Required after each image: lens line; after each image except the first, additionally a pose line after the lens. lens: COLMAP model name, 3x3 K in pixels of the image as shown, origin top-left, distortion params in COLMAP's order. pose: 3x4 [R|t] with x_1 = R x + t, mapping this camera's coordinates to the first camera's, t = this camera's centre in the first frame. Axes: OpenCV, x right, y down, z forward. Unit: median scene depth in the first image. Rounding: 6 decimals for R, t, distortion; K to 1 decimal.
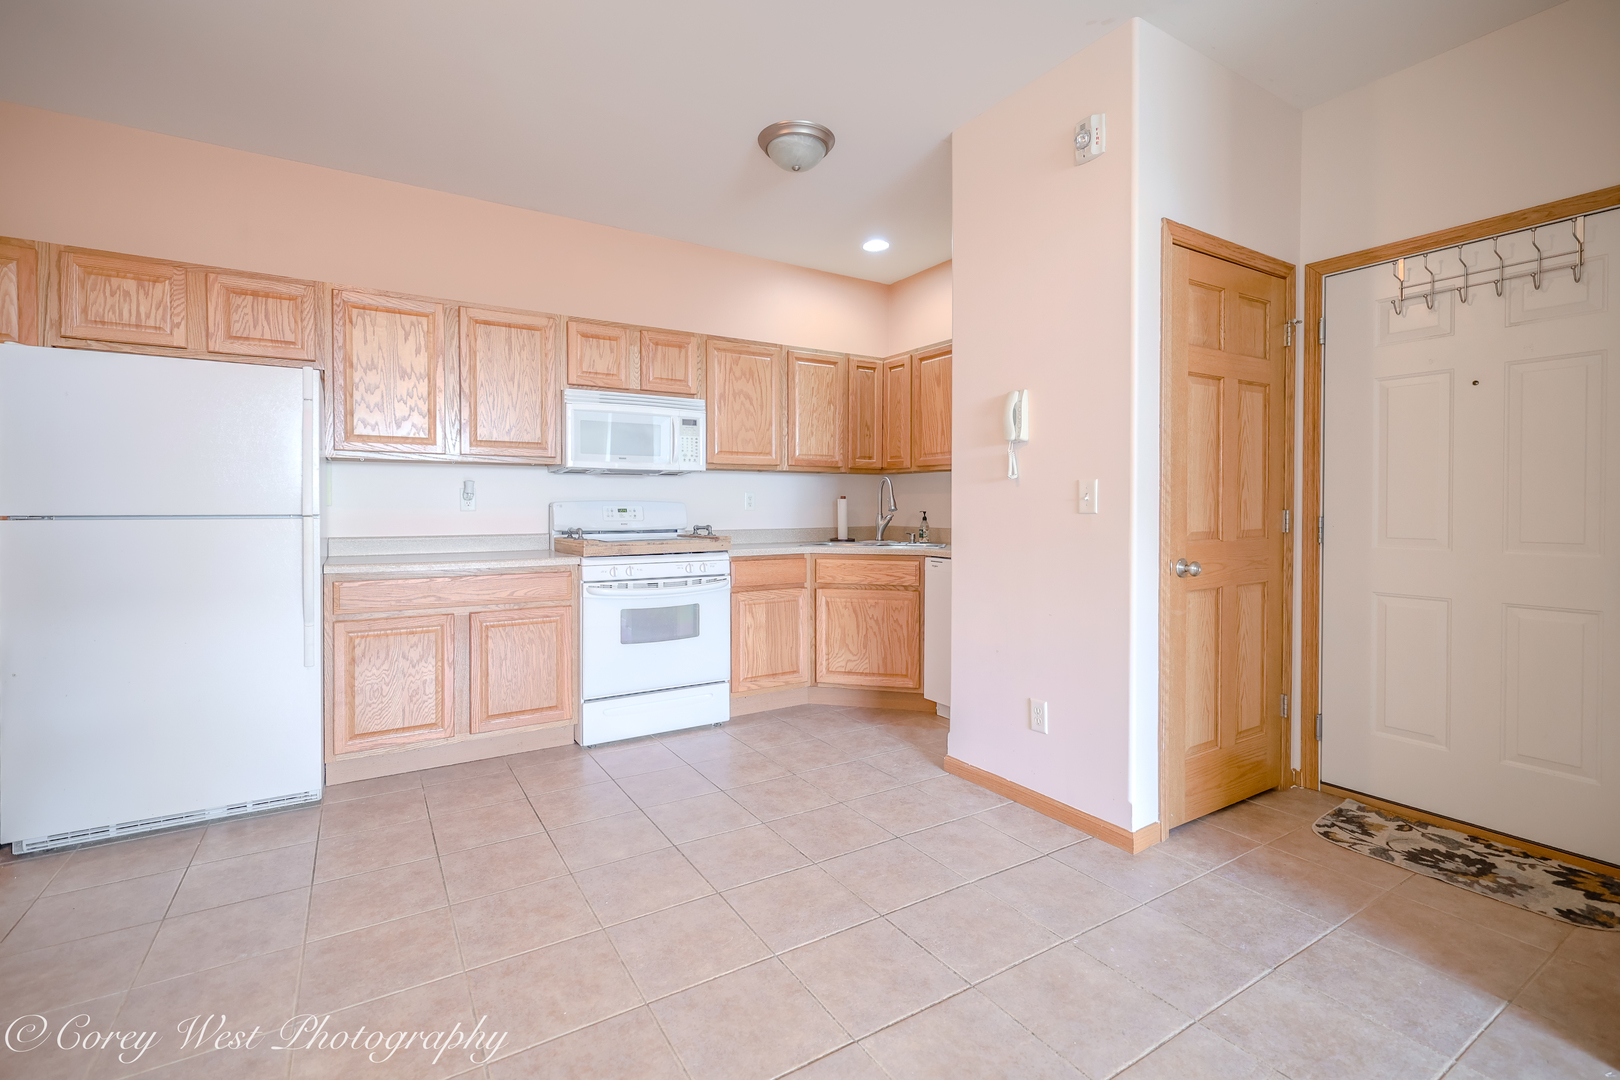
lens RADIAL K [[694.2, 0, 807.6], [0, 694.2, 512.6], [0, 0, 1]] dist [-0.001673, -0.000323]
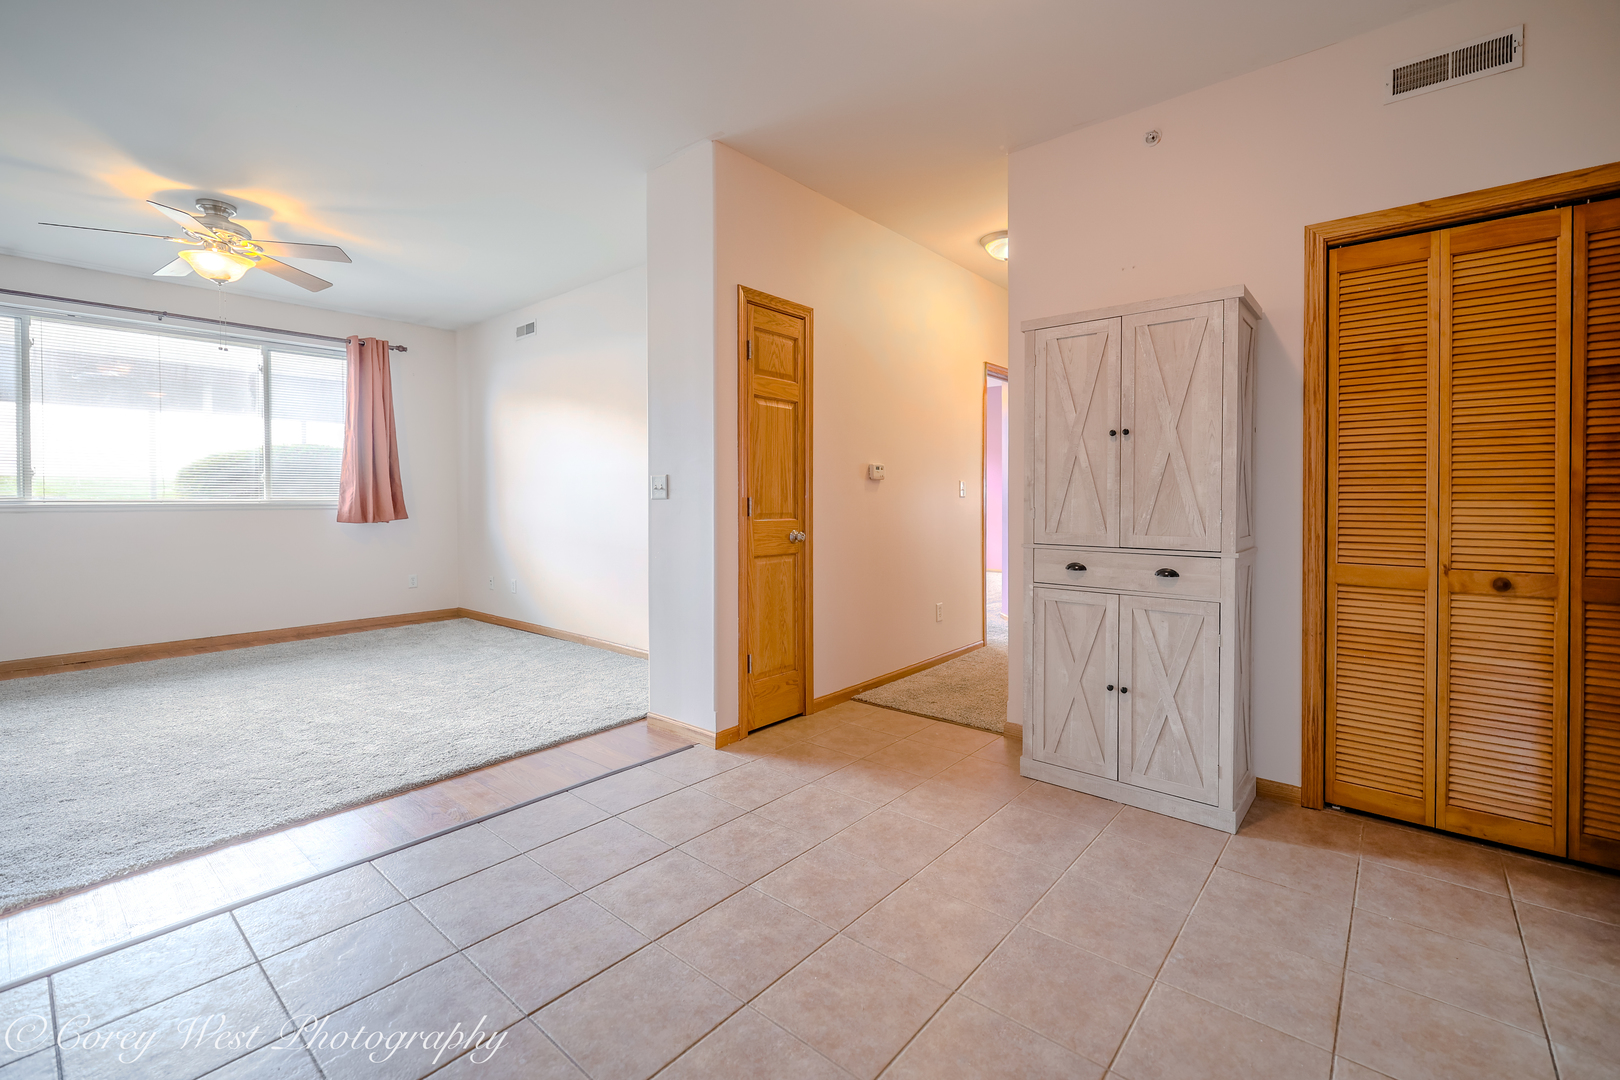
lens RADIAL K [[703.7, 0, 779.7], [0, 703.7, 499.6], [0, 0, 1]] dist [-0.000387, -0.000019]
pose [[-0.965265, 0.006835, -0.261183, -0.011776], [0.003274, 0.999896, 0.014069, -0.008313], [0.261252, 0.012725, -0.965187, 0.947890]]
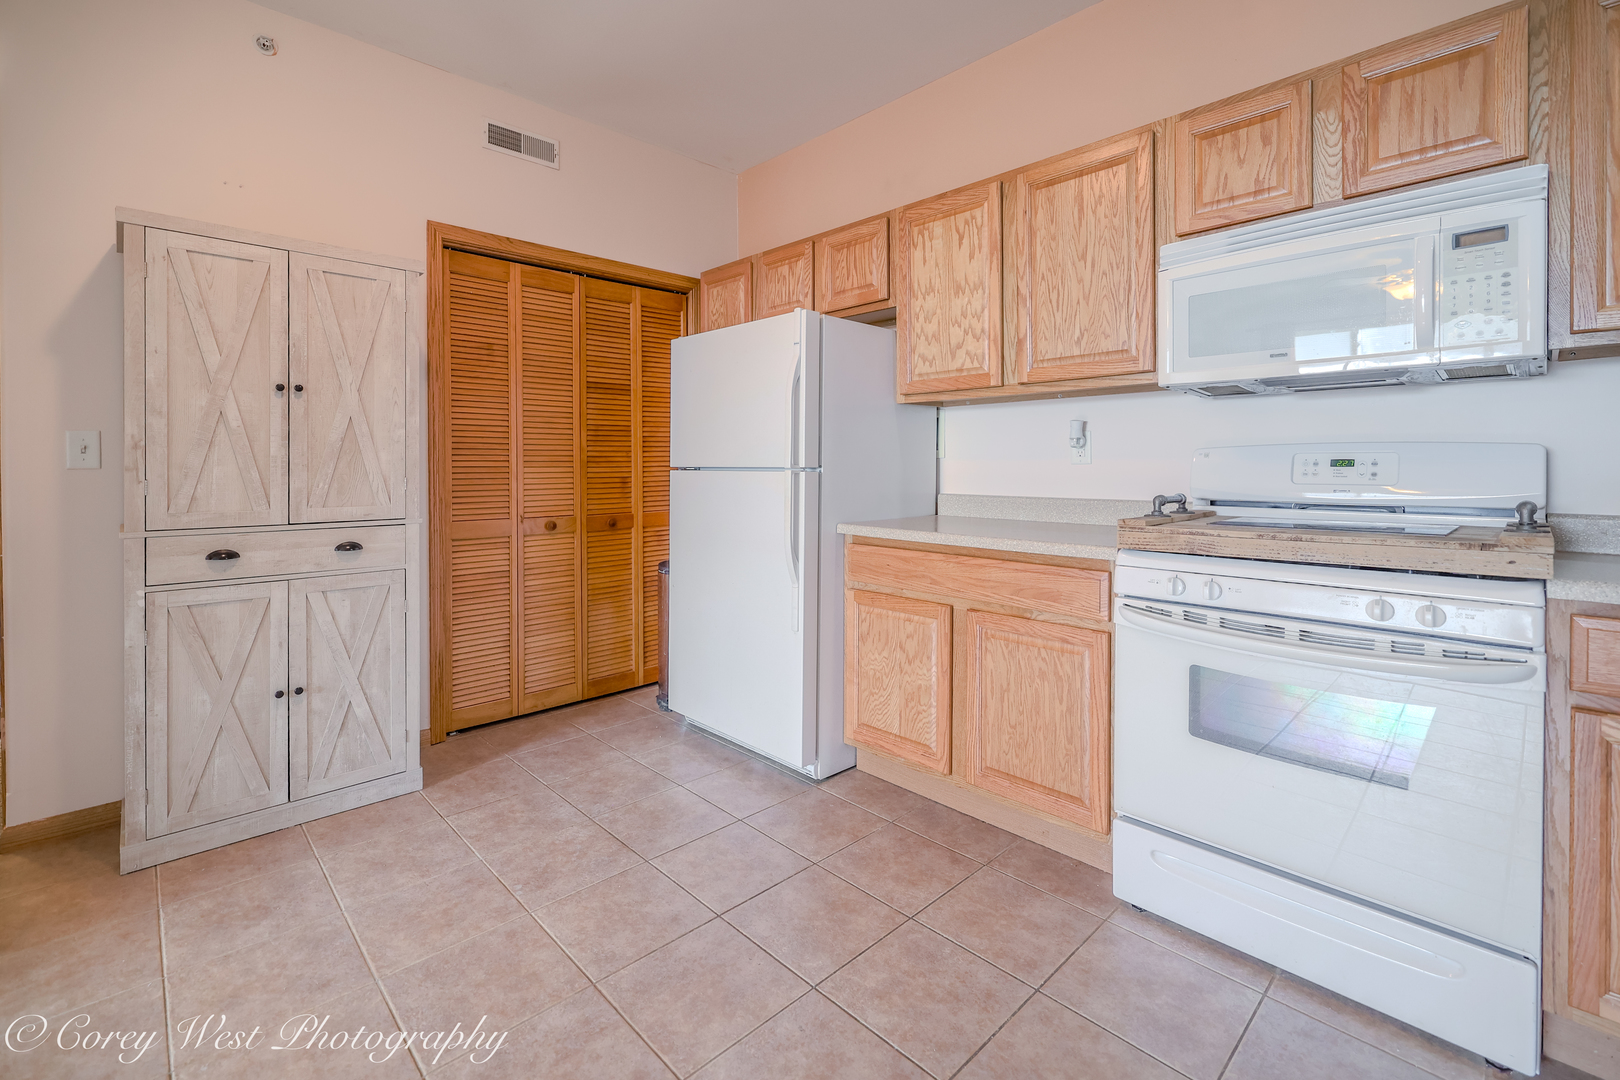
lens RADIAL K [[720.7, 0, 820.4], [0, 720.7, 470.4], [0, 0, 1]] dist [0.000416, 0.000101]
pose [[0.198659, 0.008731, -0.980030, 0.179084], [-0.004058, 0.999959, 0.008086, -0.000765], [0.980060, 0.002371, 0.198686, 0.648065]]
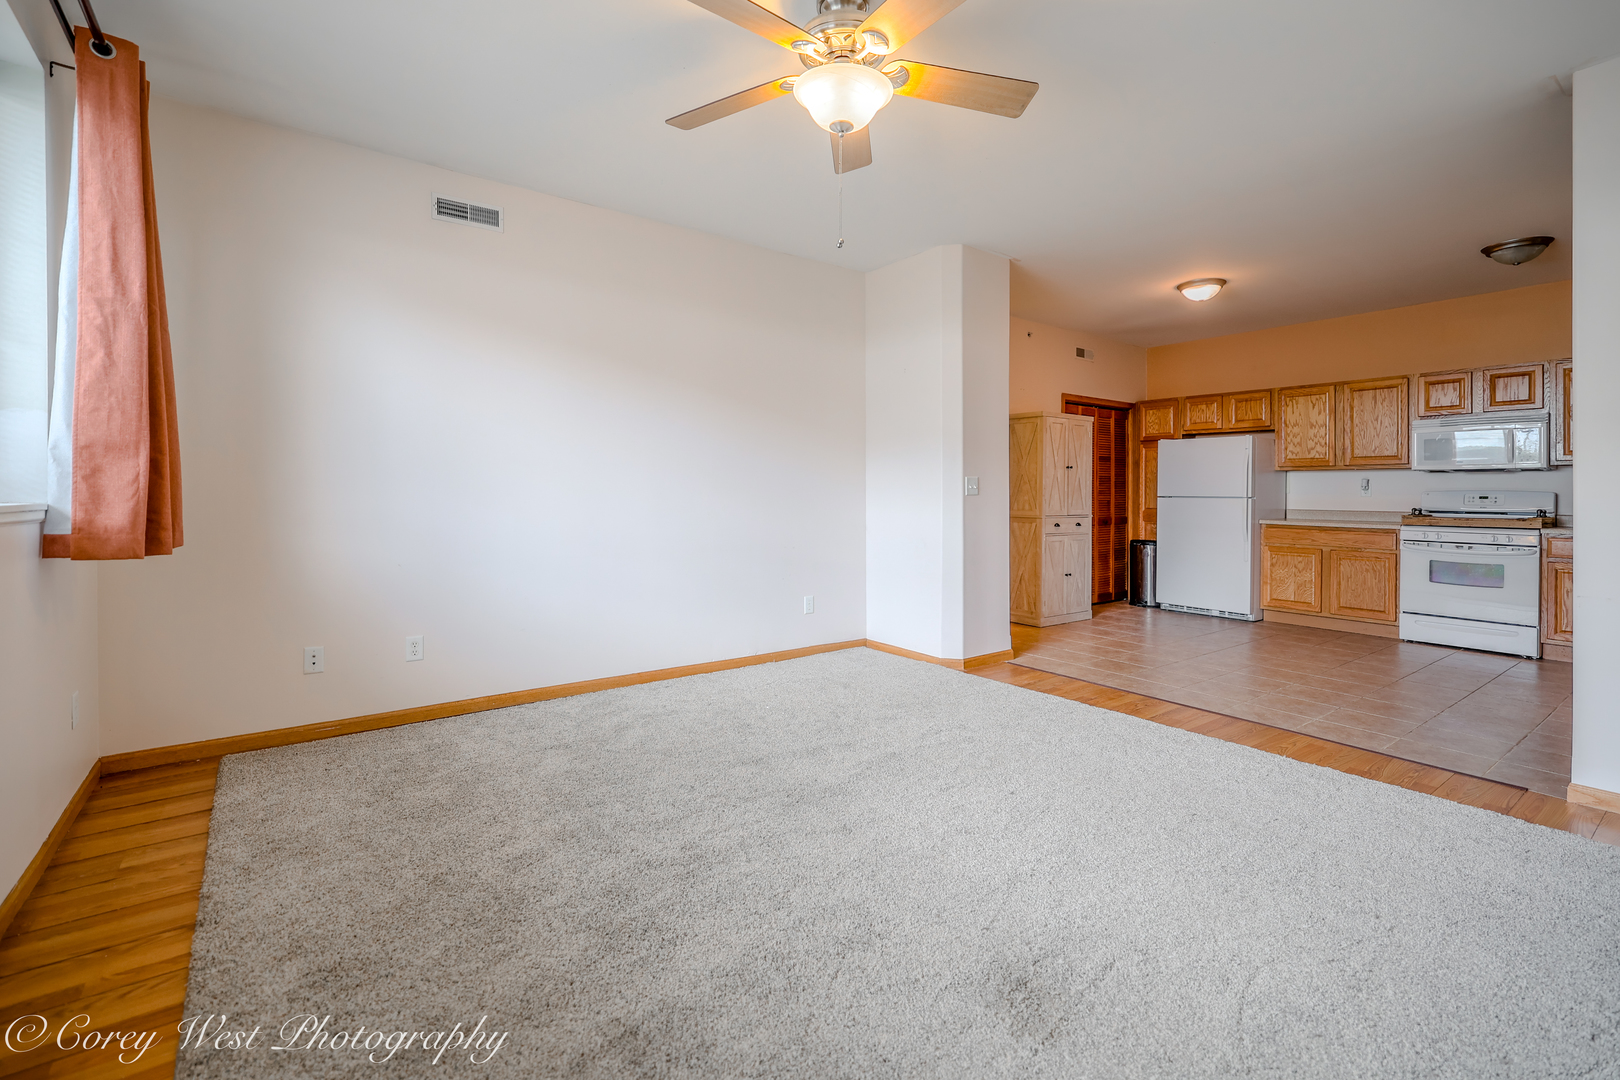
lens RADIAL K [[770.2, 0, 767.7], [0, 770.2, 492.2], [0, 0, 1]] dist [-0.001296, -0.000279]
pose [[0.064429, 0.002255, -0.997920, 1.393715], [-0.013788, 0.999904, 0.001370, 0.003991], [0.997827, 0.013671, 0.064454, -0.624111]]
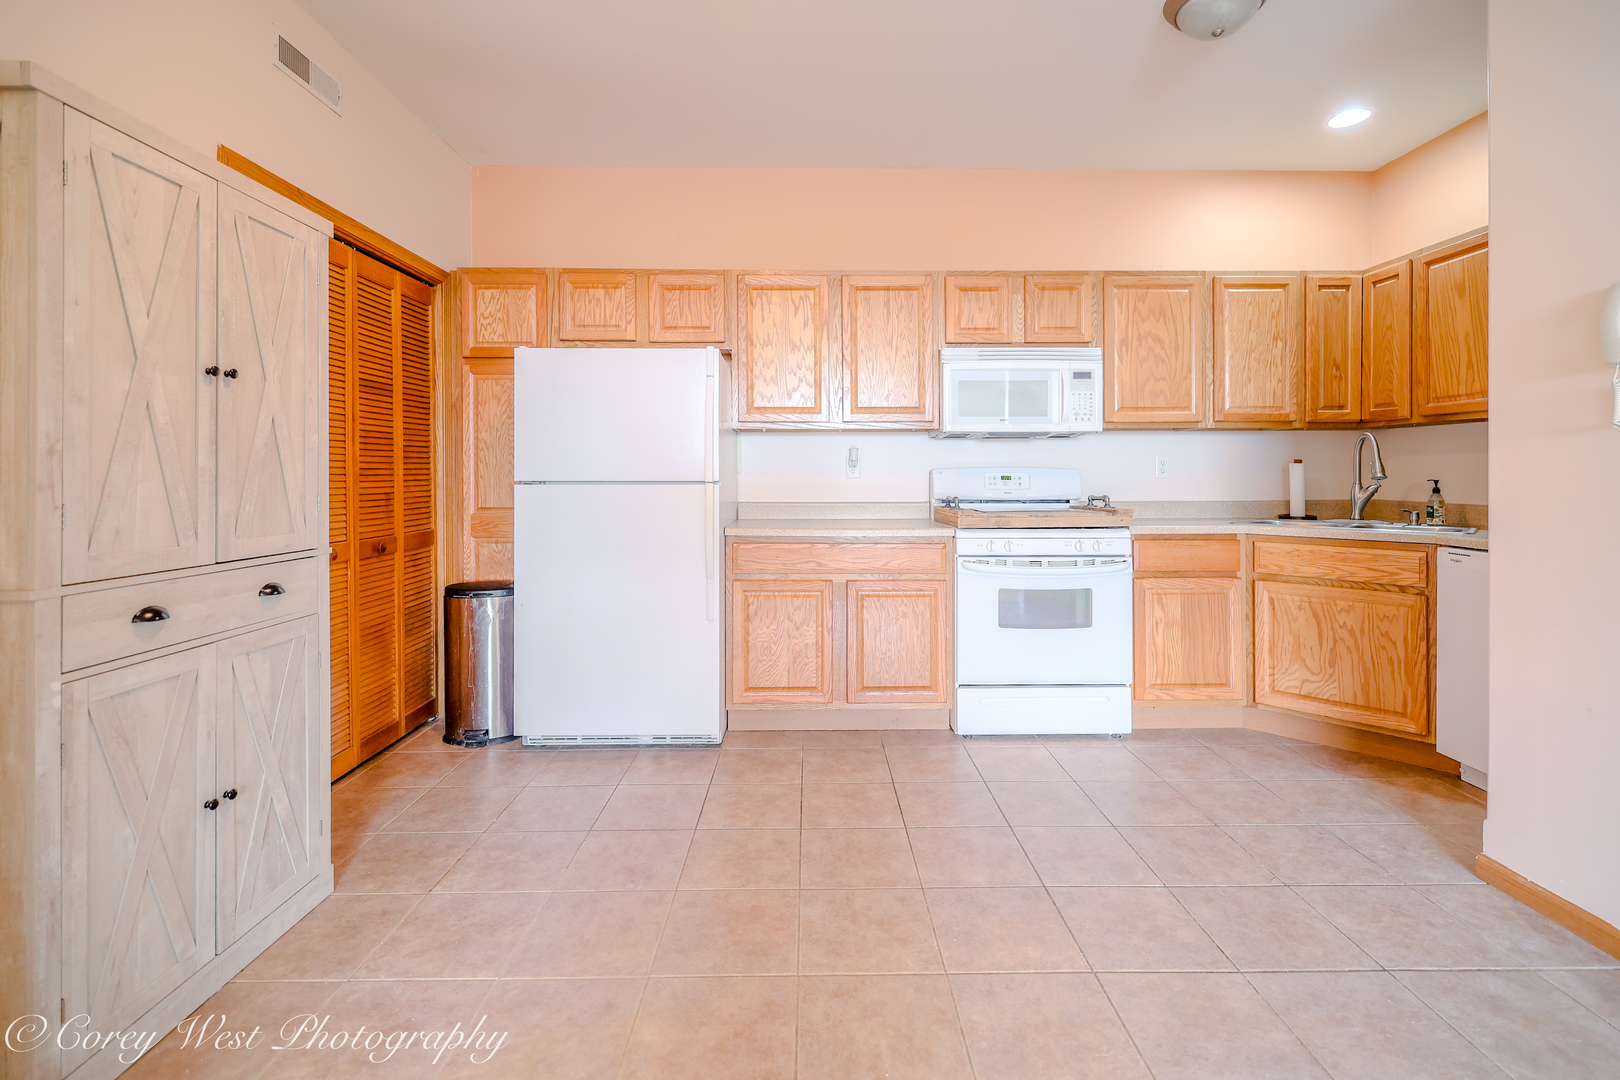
lens RADIAL K [[717.9, 0, 831.2], [0, 717.9, 472.6], [0, 0, 1]] dist [0.000133, -0.000203]
pose [[0.860958, -0.001441, -0.508674, 0.016034], [-0.003767, 0.999950, -0.009210, -0.000547], [0.508662, 0.009846, 0.860910, 0.092722]]
